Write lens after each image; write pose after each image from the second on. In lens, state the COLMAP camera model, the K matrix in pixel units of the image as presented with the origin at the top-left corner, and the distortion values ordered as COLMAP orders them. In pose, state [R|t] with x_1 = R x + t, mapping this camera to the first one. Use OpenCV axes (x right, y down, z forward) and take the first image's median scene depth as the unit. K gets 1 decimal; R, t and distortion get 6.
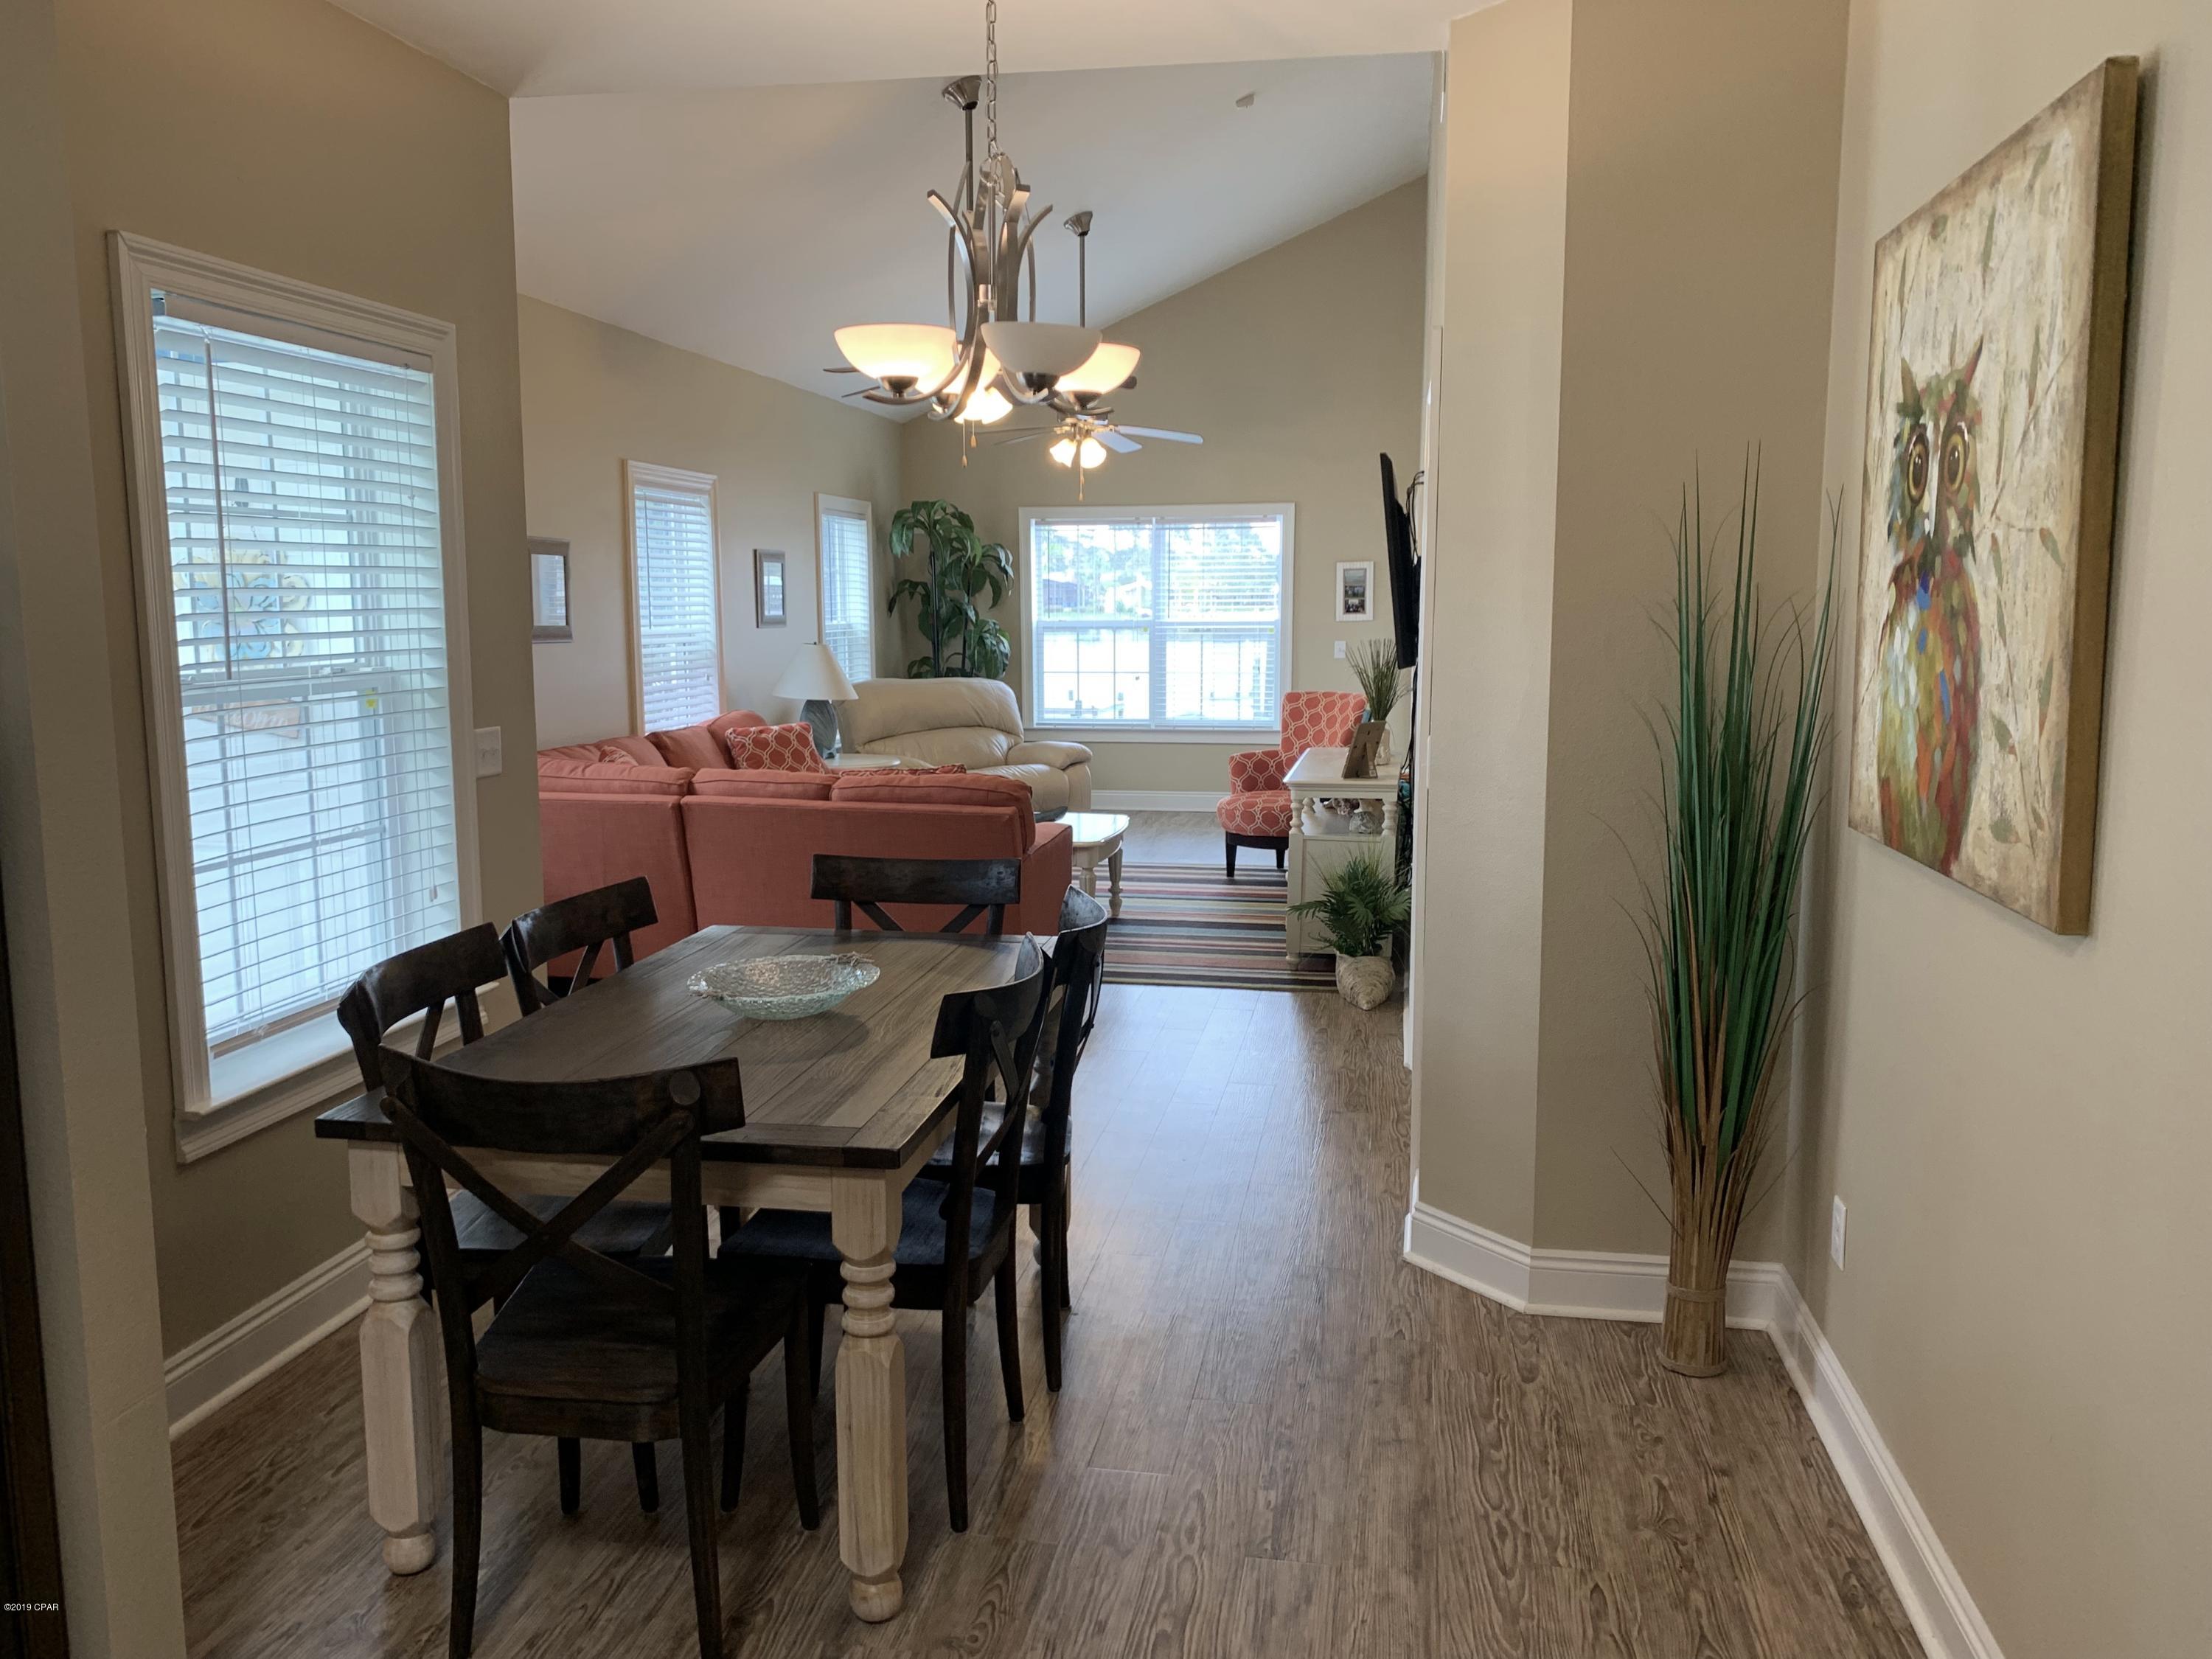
lens RADIAL K [[1724.7, 0, 1094.7], [0, 1724.7, 821.8], [0, 0, 1]] dist [0.178345, -0.496674]
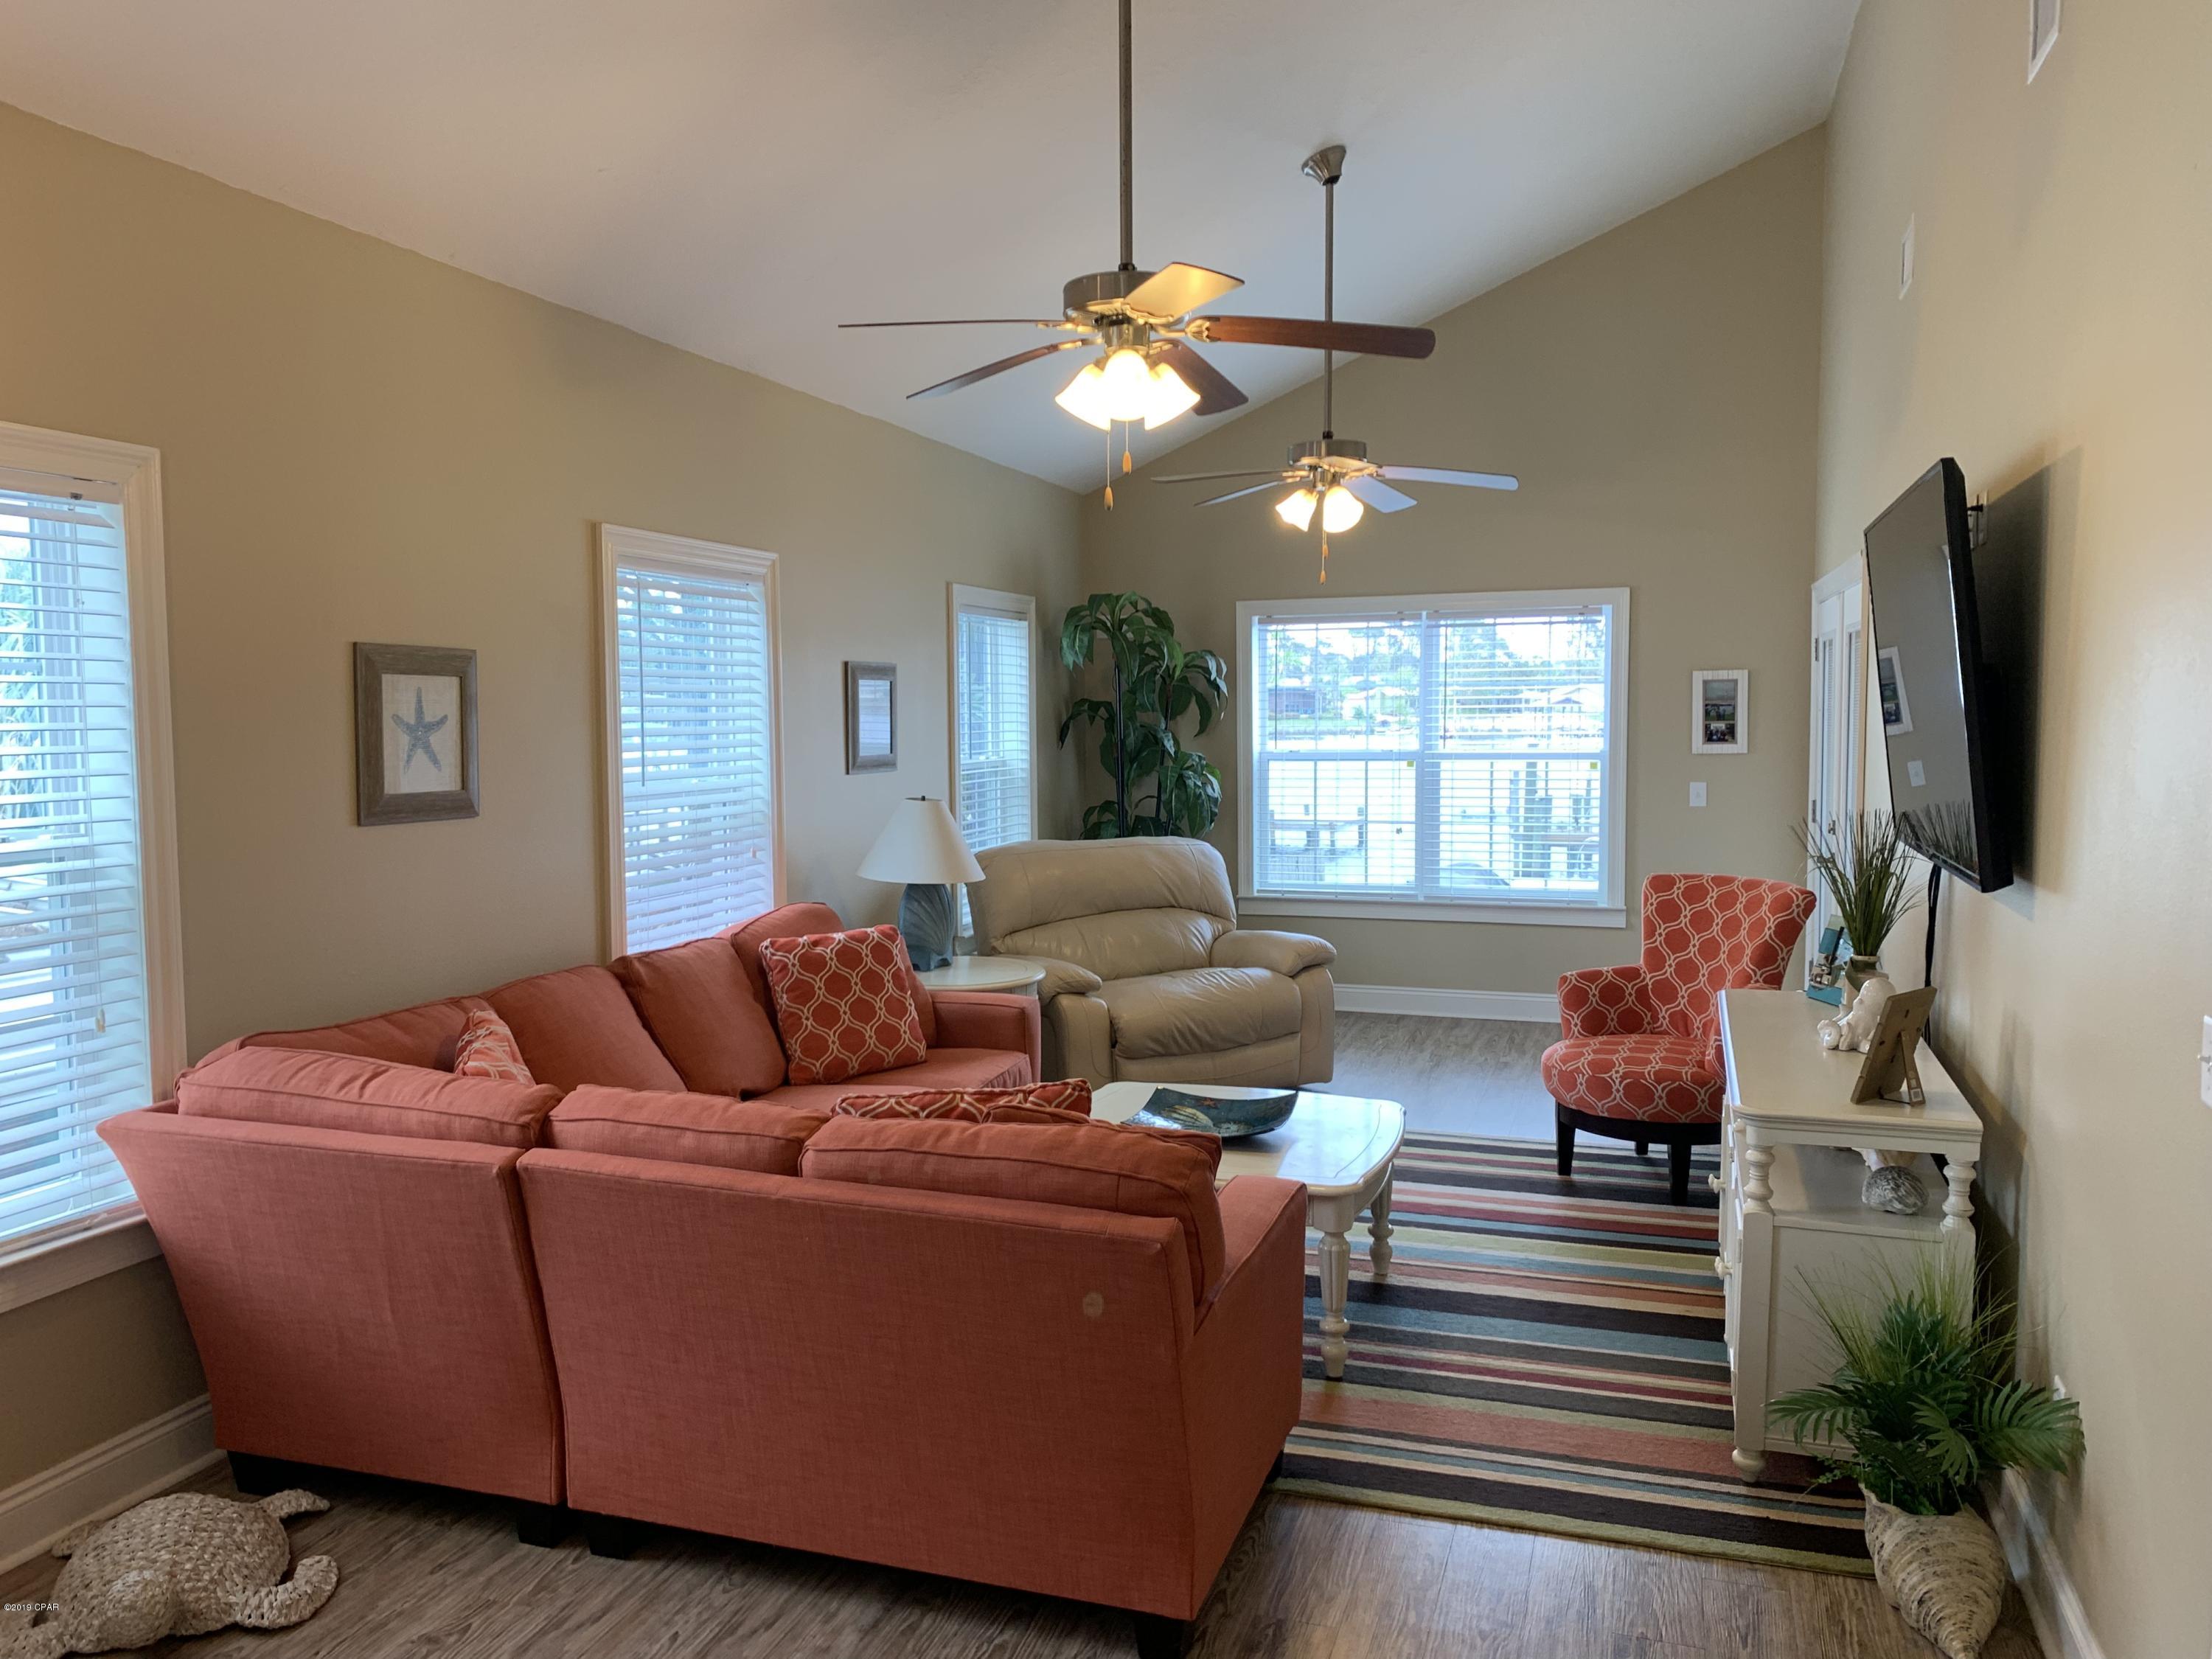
lens RADIAL K [[1679.0, 0, 1069.9], [0, 1679.0, 816.6], [0, 0, 1]] dist [0.114028, -0.254116]
pose [[0.988192, 0.005590, -0.153121, -0.004306], [-0.015025, 0.998053, -0.060534, -0.055802], [0.152484, 0.062120, 0.986352, 0.356459]]
